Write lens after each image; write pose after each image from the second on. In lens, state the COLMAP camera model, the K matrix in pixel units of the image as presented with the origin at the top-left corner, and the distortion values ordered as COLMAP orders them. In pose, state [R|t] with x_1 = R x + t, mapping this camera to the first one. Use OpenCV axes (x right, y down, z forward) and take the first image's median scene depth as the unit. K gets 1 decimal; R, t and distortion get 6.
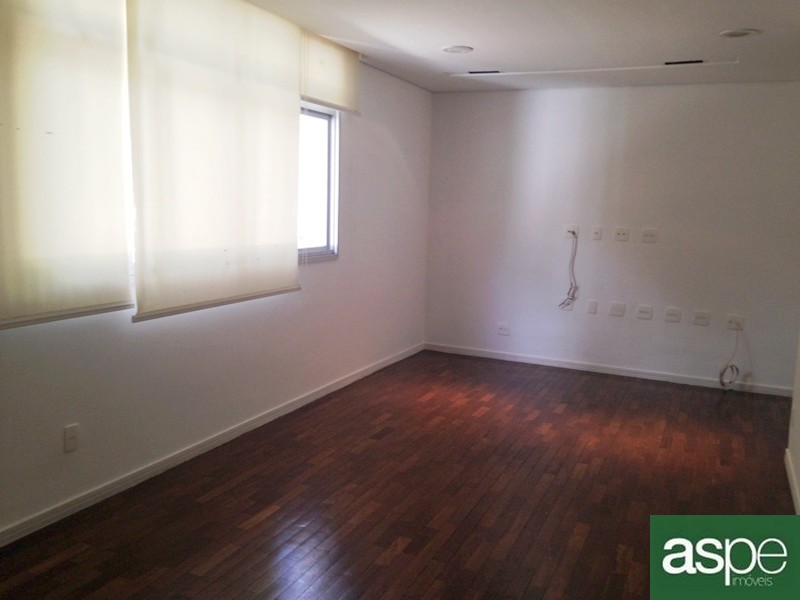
lens RADIAL K [[698.4, 0, 400.0], [0, 698.4, 300.0], [0, 0, 1]] dist [0.067852, -0.189340]
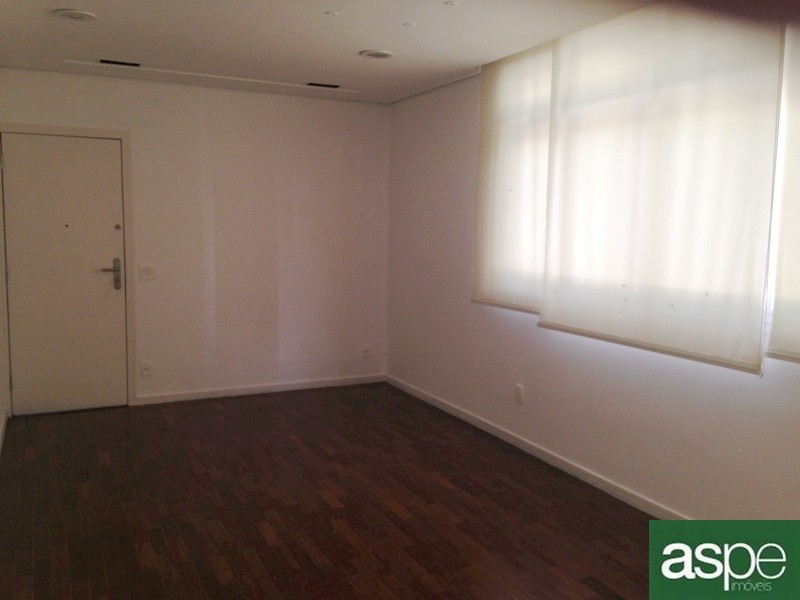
lens RADIAL K [[698.4, 0, 400.0], [0, 698.4, 300.0], [0, 0, 1]] dist [0.067852, -0.189340]
pose [[-0.634925, 0.040054, -0.771535, 0.771220], [-0.141504, 0.975732, 0.167103, -0.194854], [0.759505, 0.215273, -0.613849, 1.588271]]
